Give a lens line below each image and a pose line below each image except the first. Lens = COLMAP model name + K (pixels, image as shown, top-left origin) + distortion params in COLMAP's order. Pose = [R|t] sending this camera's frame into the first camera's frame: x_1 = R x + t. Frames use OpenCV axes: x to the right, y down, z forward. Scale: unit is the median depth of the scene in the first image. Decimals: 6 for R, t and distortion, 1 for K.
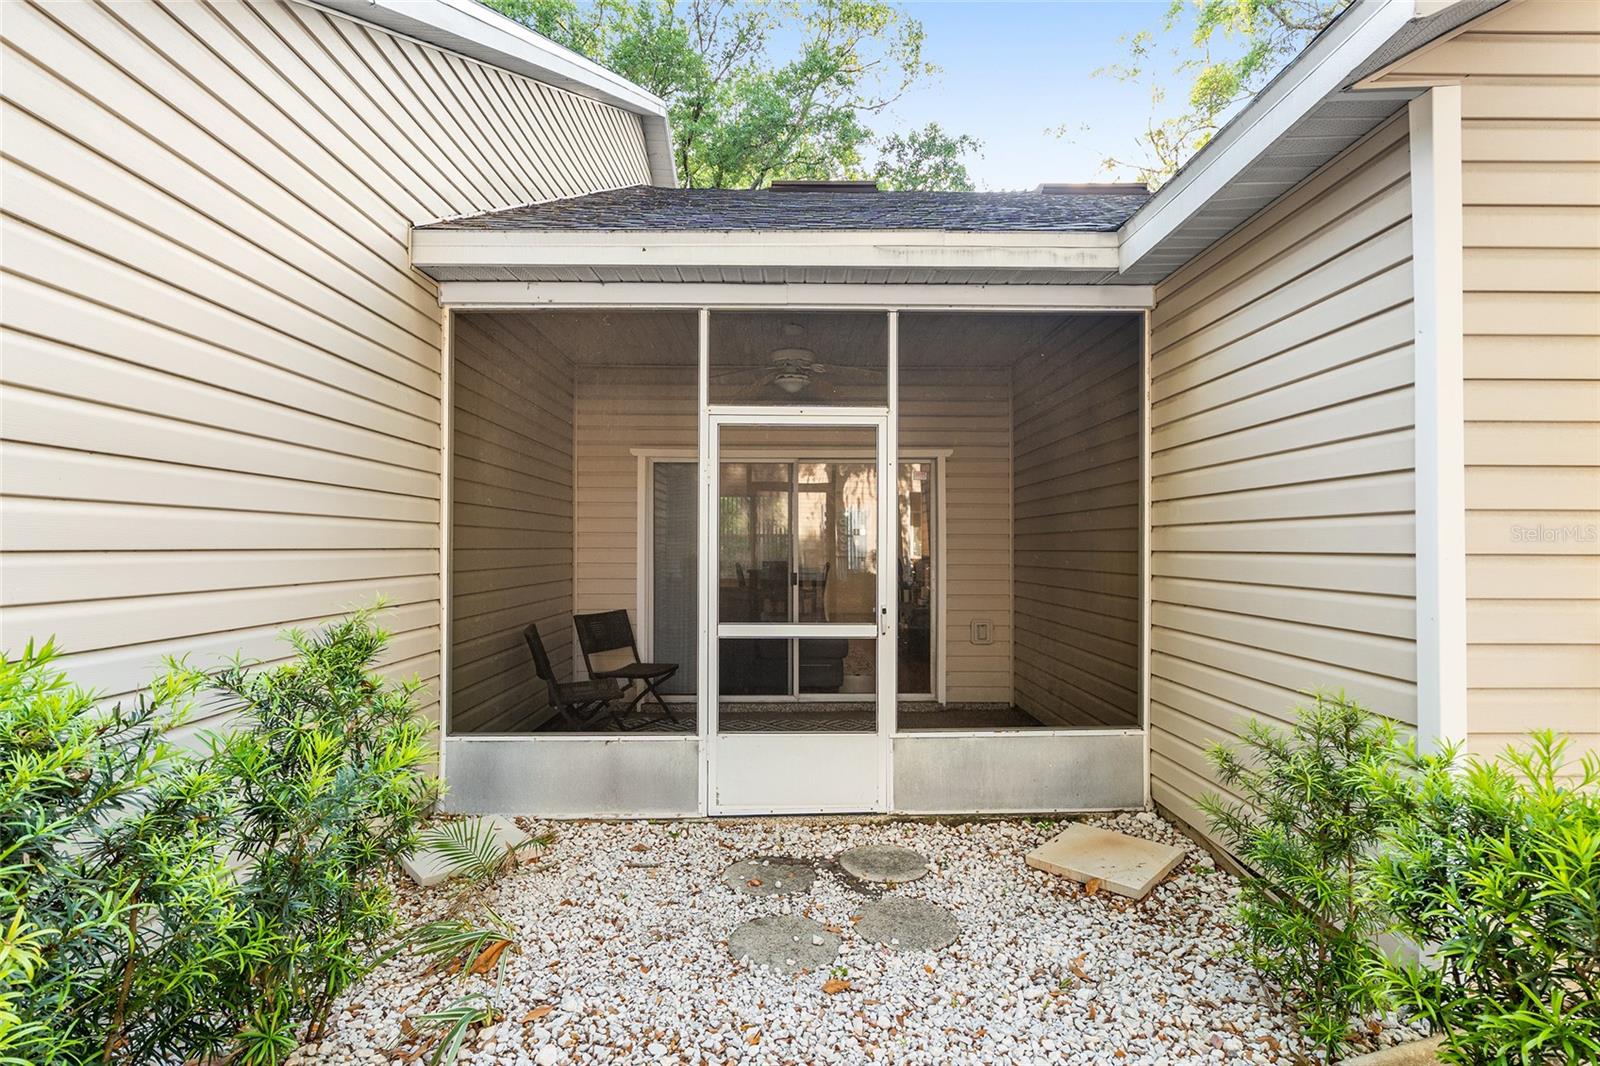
lens RADIAL K [[771.1, 0, 798.0], [0, 771.1, 534.4], [0, 0, 1]] dist [0.002244, -0.000324]
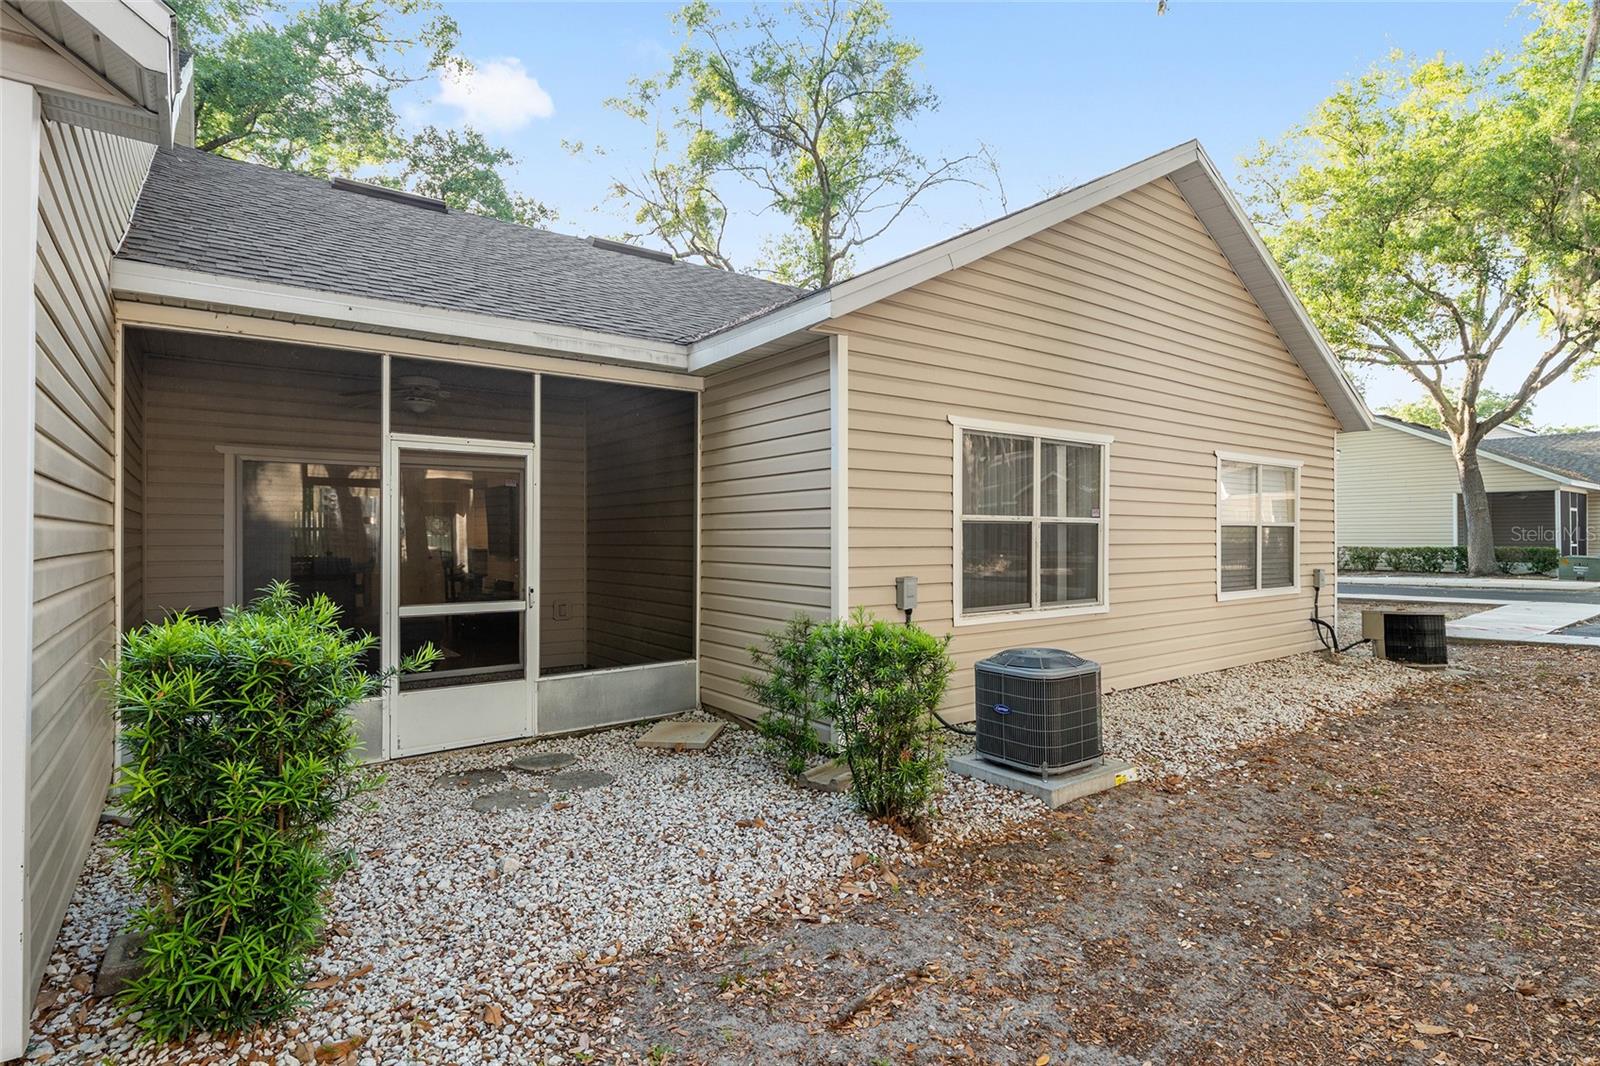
lens RADIAL K [[797.7, 0, 802.1], [0, 797.7, 530.5], [0, 0, 1]] dist [0.002039, -0.000104]
pose [[0.807935, 0.001868, 0.589268, -0.339803], [-0.006476, 0.999963, 0.005709, -0.019922], [-0.589236, -0.008428, 0.807917, -0.442309]]
